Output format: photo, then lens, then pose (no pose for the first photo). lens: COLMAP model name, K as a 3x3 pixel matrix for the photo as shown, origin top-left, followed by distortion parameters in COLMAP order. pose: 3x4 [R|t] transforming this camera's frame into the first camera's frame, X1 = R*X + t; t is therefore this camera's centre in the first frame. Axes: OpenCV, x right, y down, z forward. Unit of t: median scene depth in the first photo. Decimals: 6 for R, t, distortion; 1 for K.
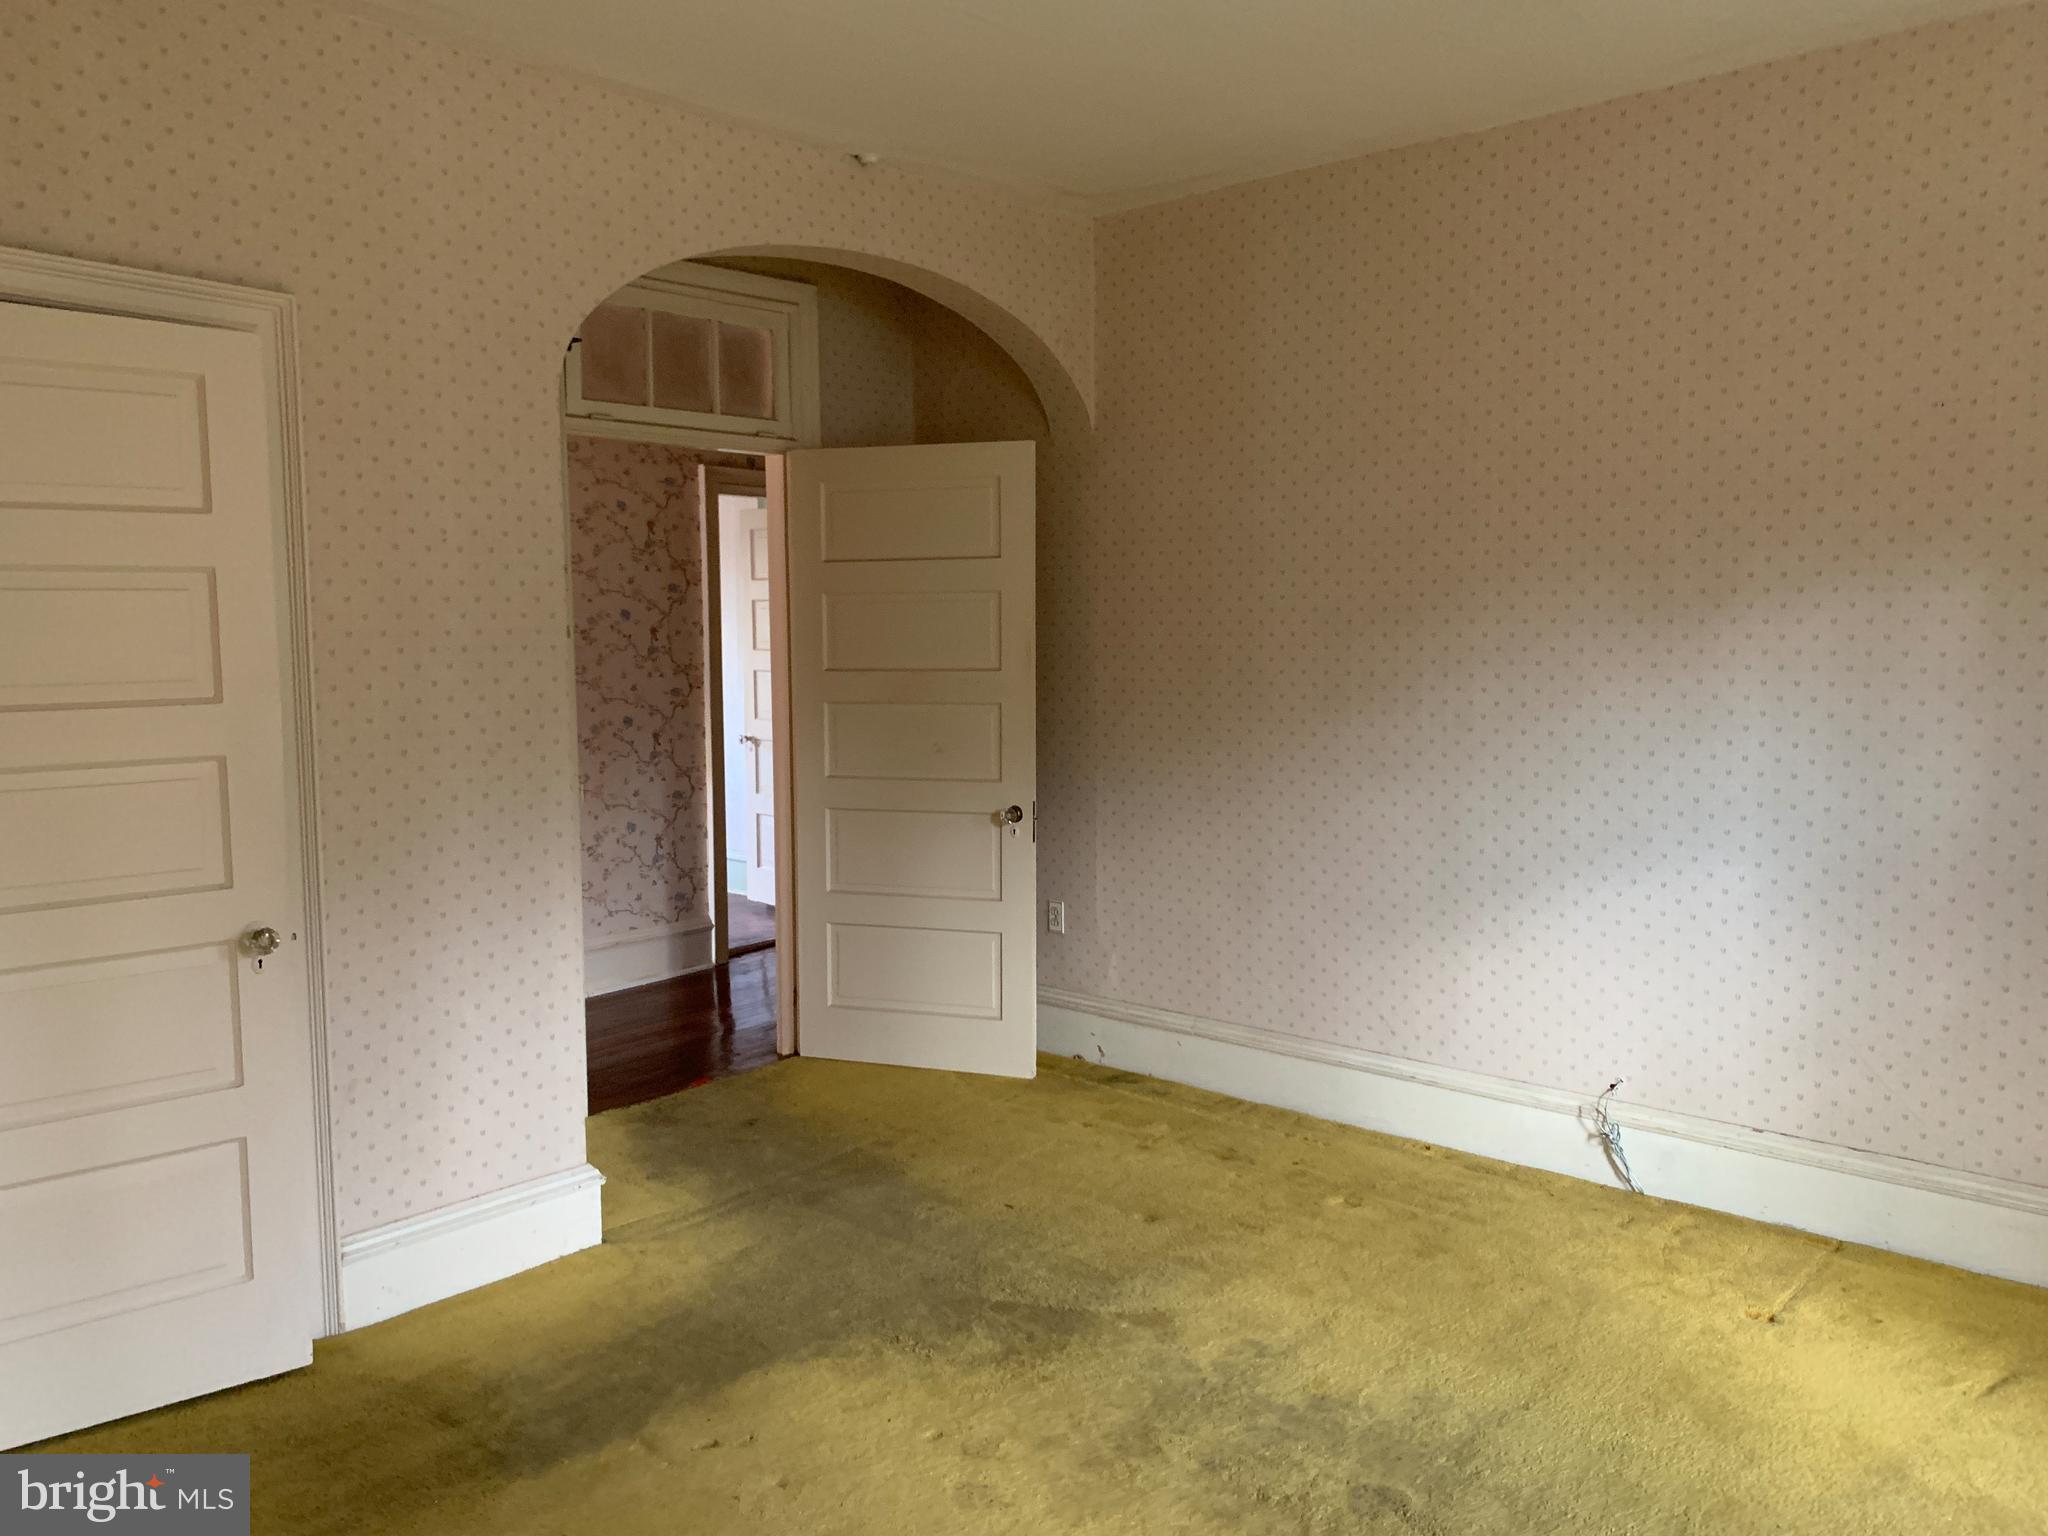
lens RADIAL K [[1581.6, 0, 1021.3], [0, 1581.6, 768.3], [0, 0, 1]] dist [0.050605, -0.031235]
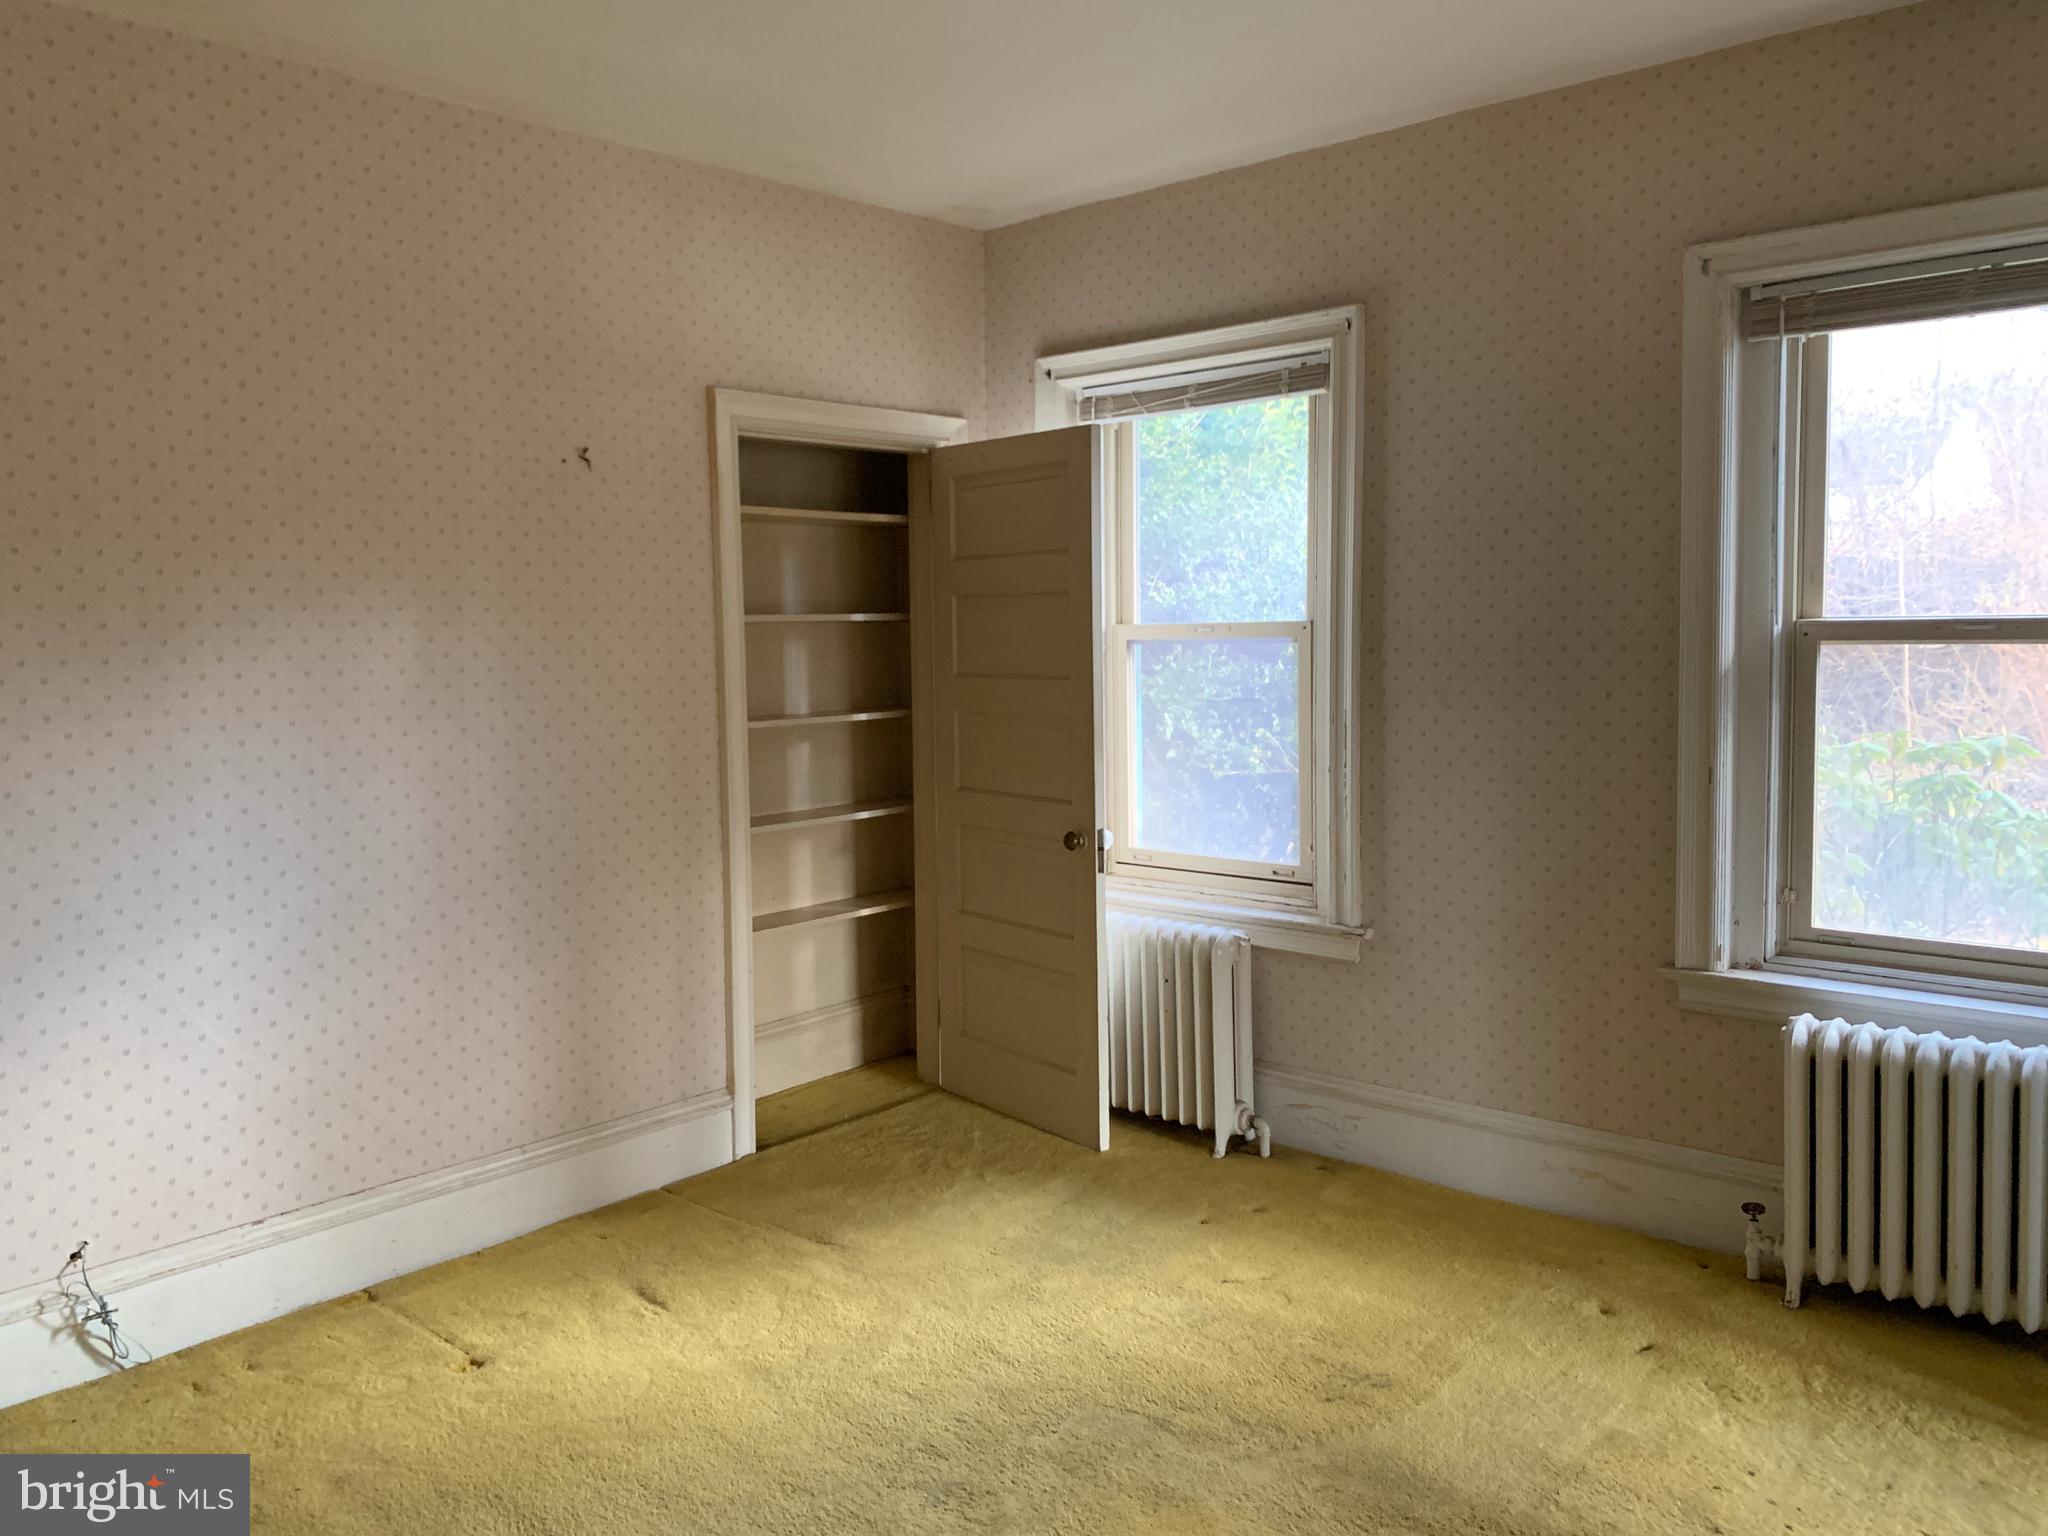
lens RADIAL K [[1581.6, 0, 1021.3], [0, 1581.6, 763.5], [0, 0, 1]] dist [0.050605, -0.031235]
pose [[0.008742, -0.078994, 0.996837, -0.427829], [0.112499, 0.990624, 0.077515, -0.052773], [-0.993613, 0.111466, 0.017547, 0.544517]]
